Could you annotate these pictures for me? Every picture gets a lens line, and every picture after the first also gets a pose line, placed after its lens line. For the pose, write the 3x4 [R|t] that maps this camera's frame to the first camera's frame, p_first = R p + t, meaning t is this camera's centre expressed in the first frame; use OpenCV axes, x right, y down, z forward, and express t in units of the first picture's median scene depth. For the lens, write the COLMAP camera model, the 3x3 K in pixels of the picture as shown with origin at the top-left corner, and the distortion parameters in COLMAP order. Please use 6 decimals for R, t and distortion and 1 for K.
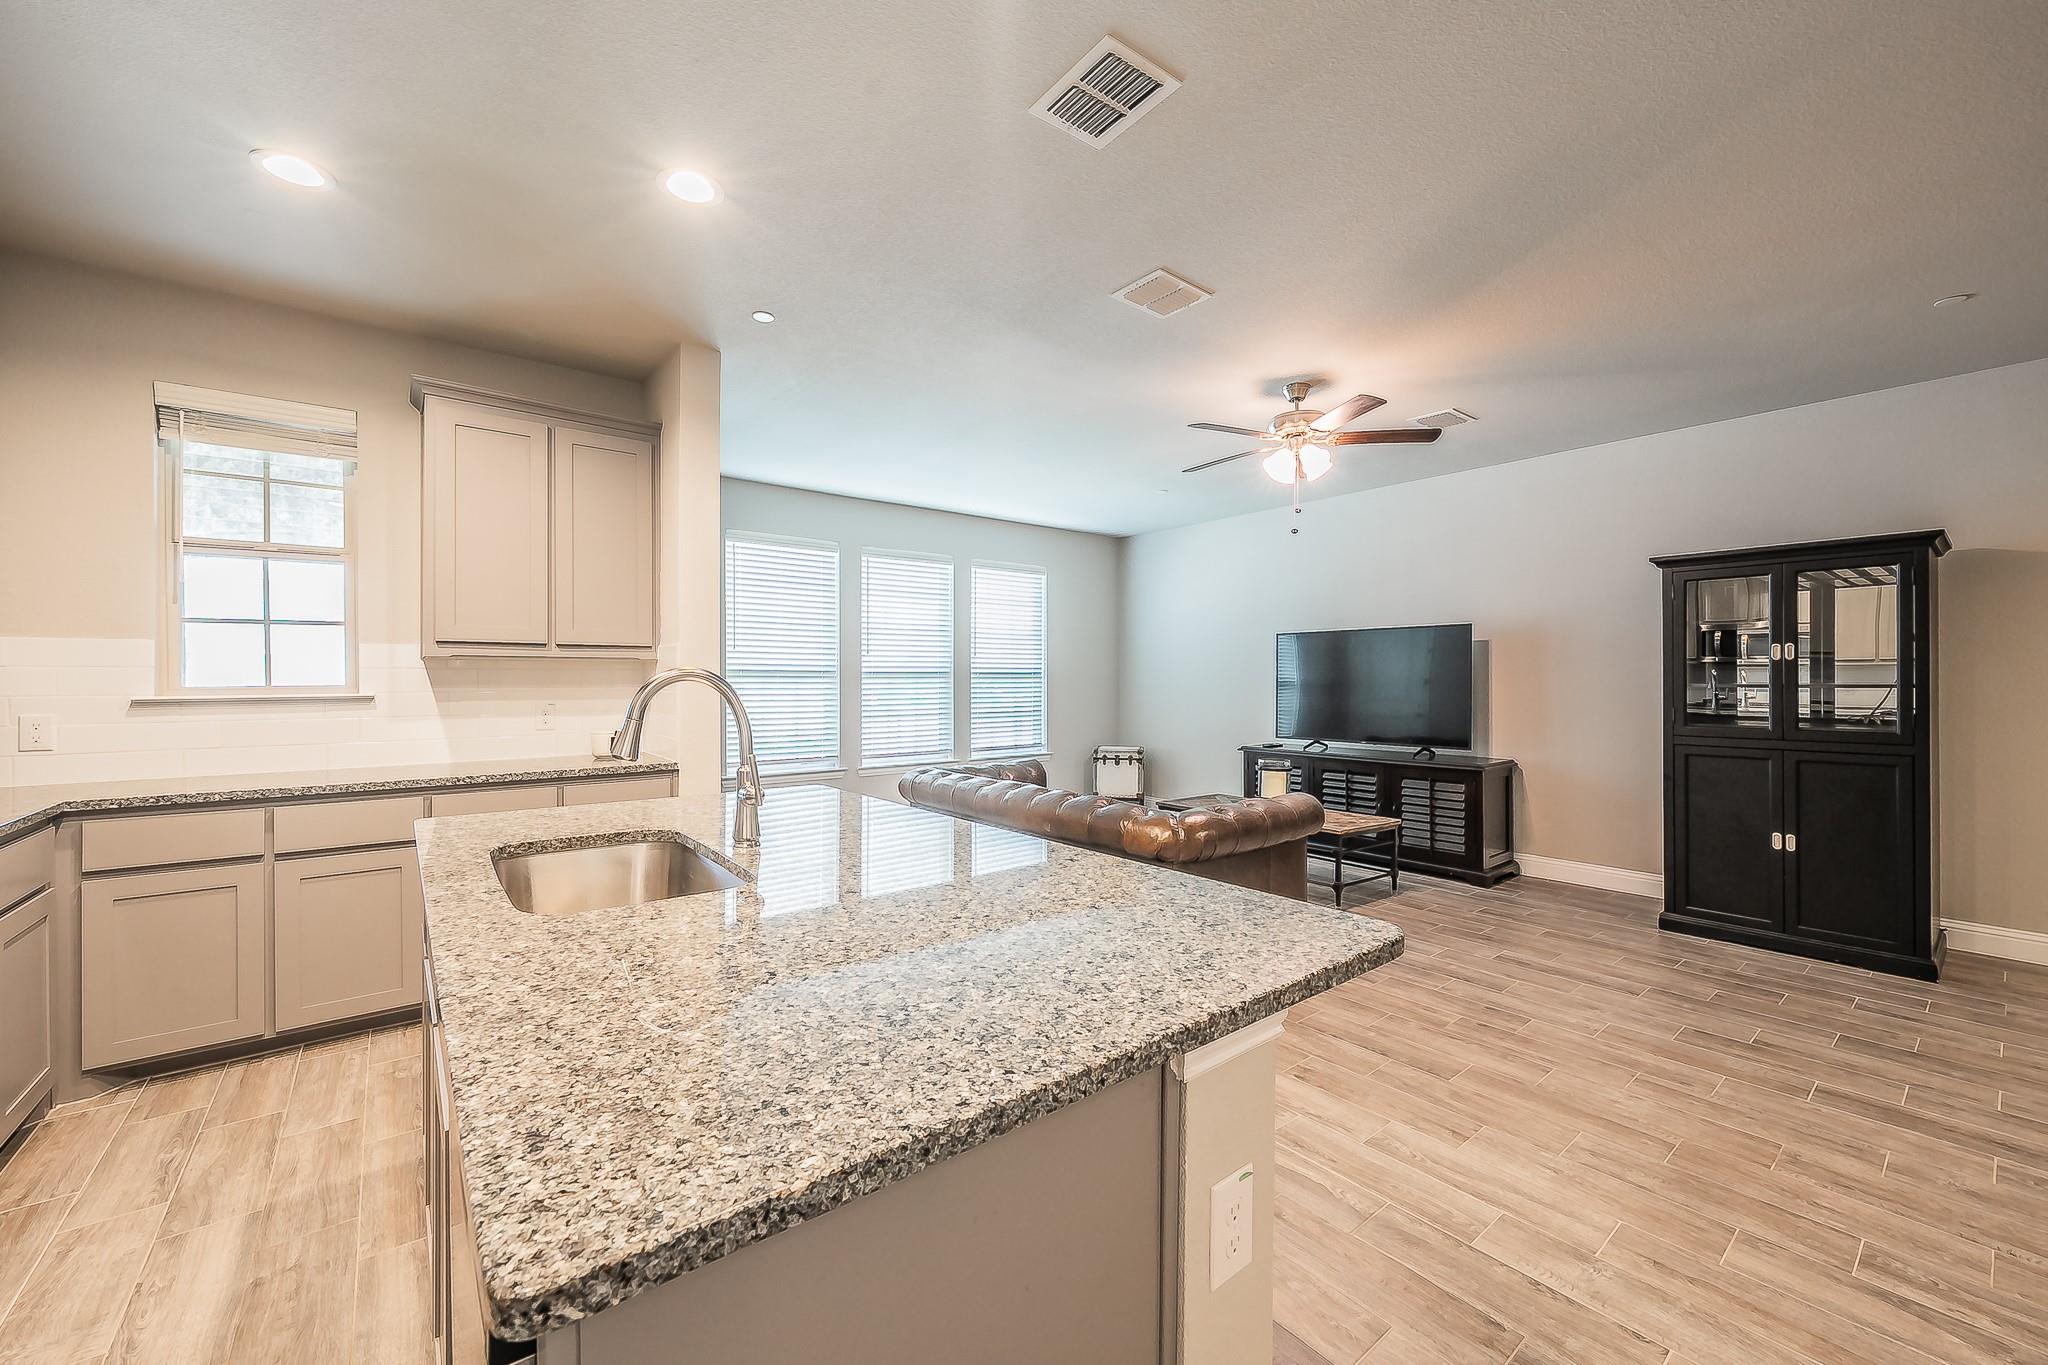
lens RADIAL K [[807.6, 0, 1021.1], [0, 807.6, 675.7], [0, 0, 1]] dist [-0.002607, 0.000269]
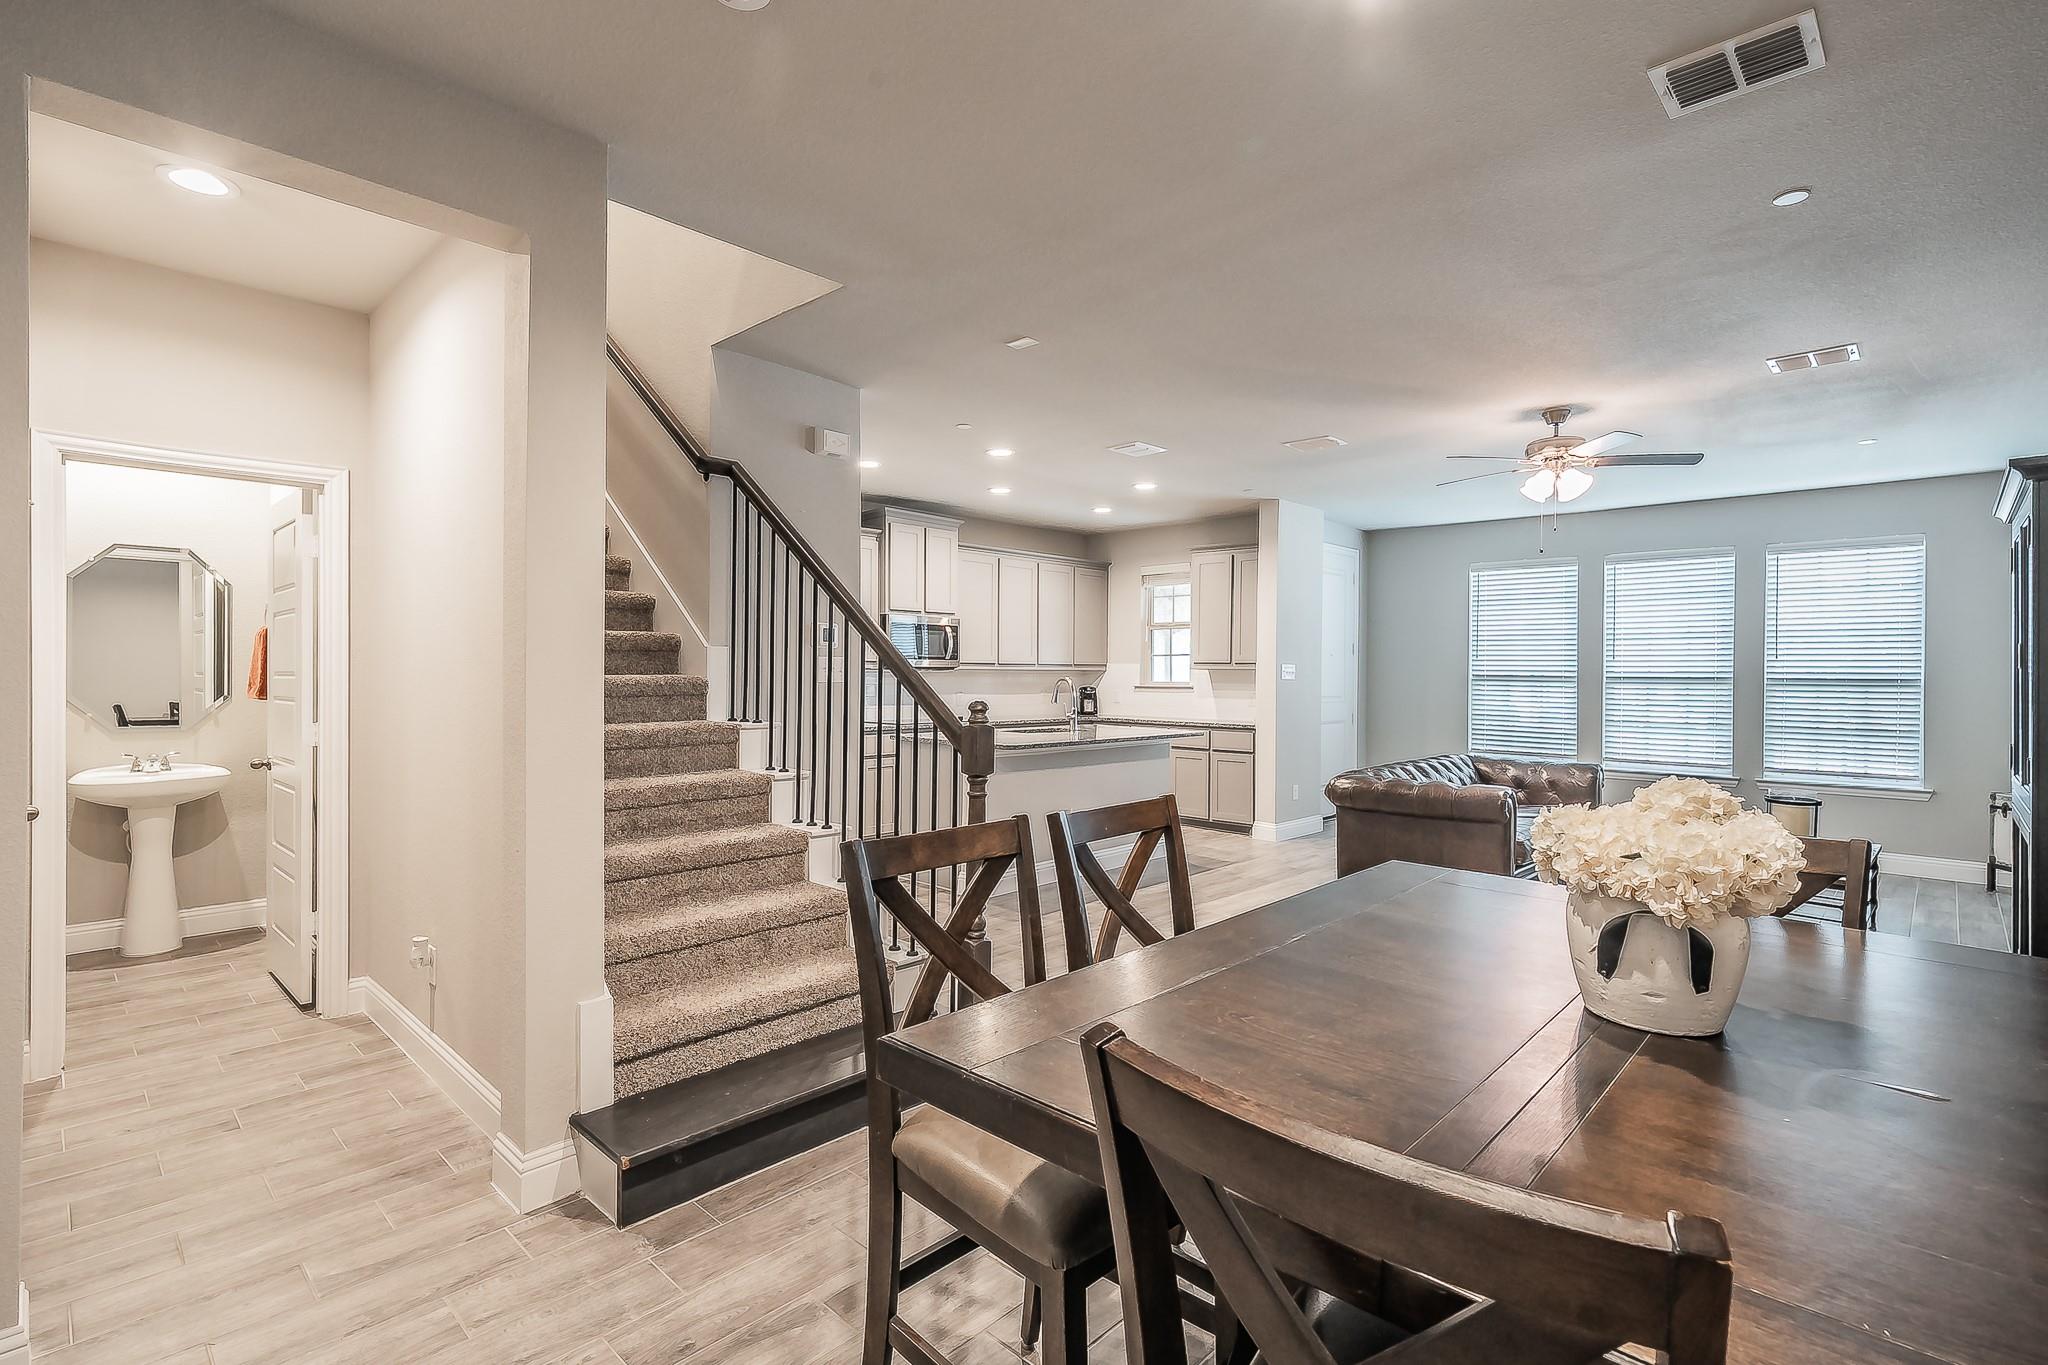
lens RADIAL K [[934.5, 0, 1037.8], [0, 934.5, 672.7], [0, 0, 1]] dist [0.003019, 0.000260]
pose [[0.134301, 0.001951, -0.990939, 1.444627], [-0.004033, 0.999991, 0.001423, -0.014312], [0.990932, 0.003805, 0.134308, 0.192960]]
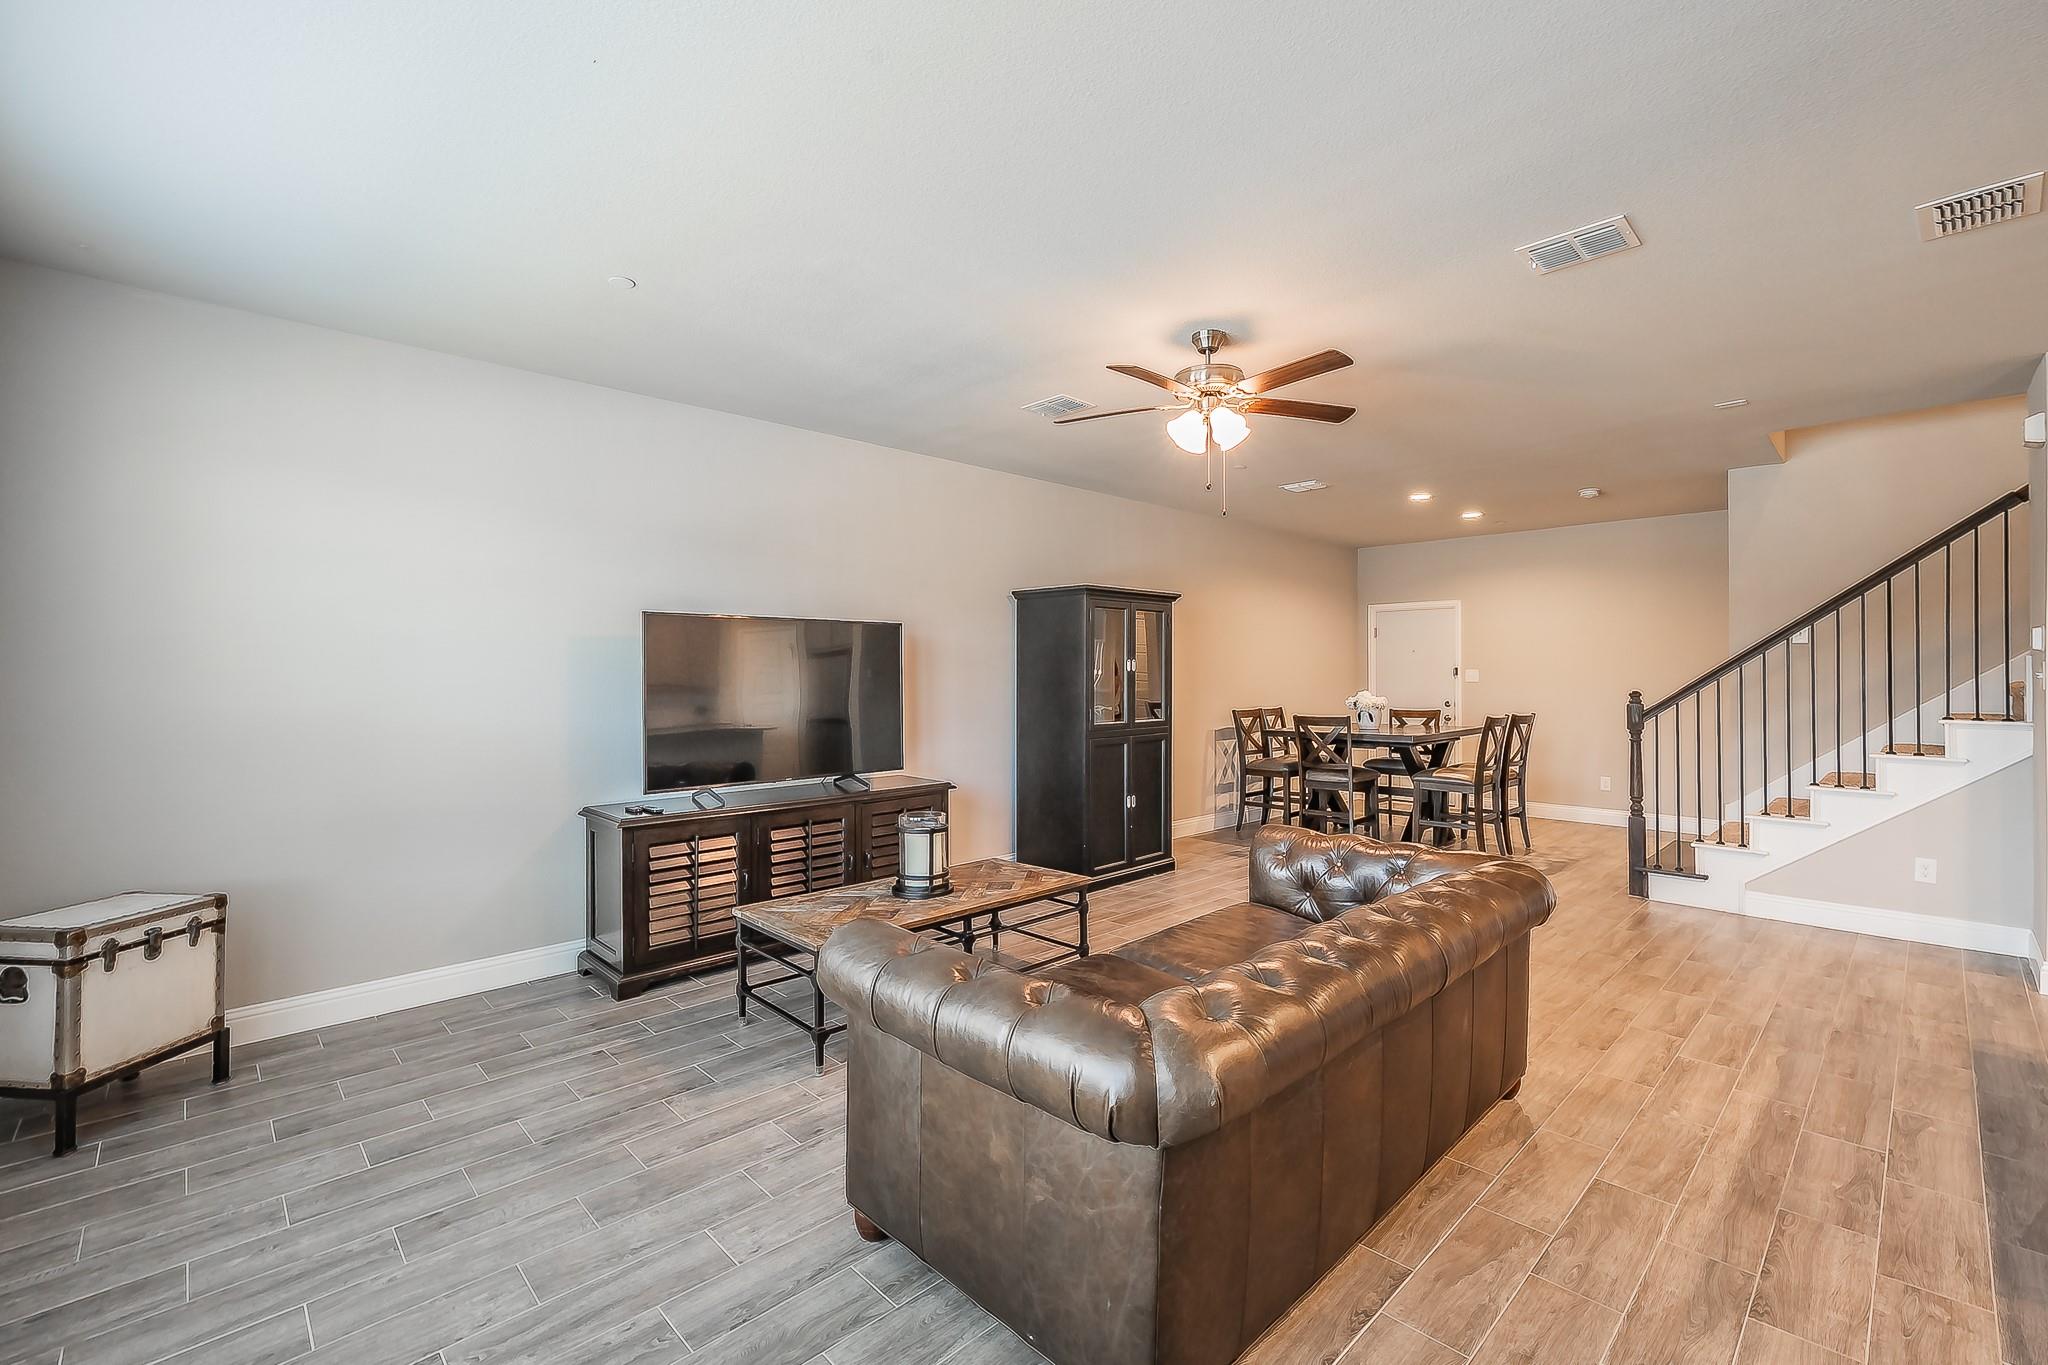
lens RADIAL K [[894.2, 0, 1026.1], [0, 894.2, 675.3], [0, 0, 1]] dist [0.000174, 0.000145]
pose [[-0.106516, -0.005006, 0.994298, -0.536473], [-0.003432, 0.999983, 0.004667, -0.016846], [-0.994305, -0.002915, -0.106532, 1.285563]]
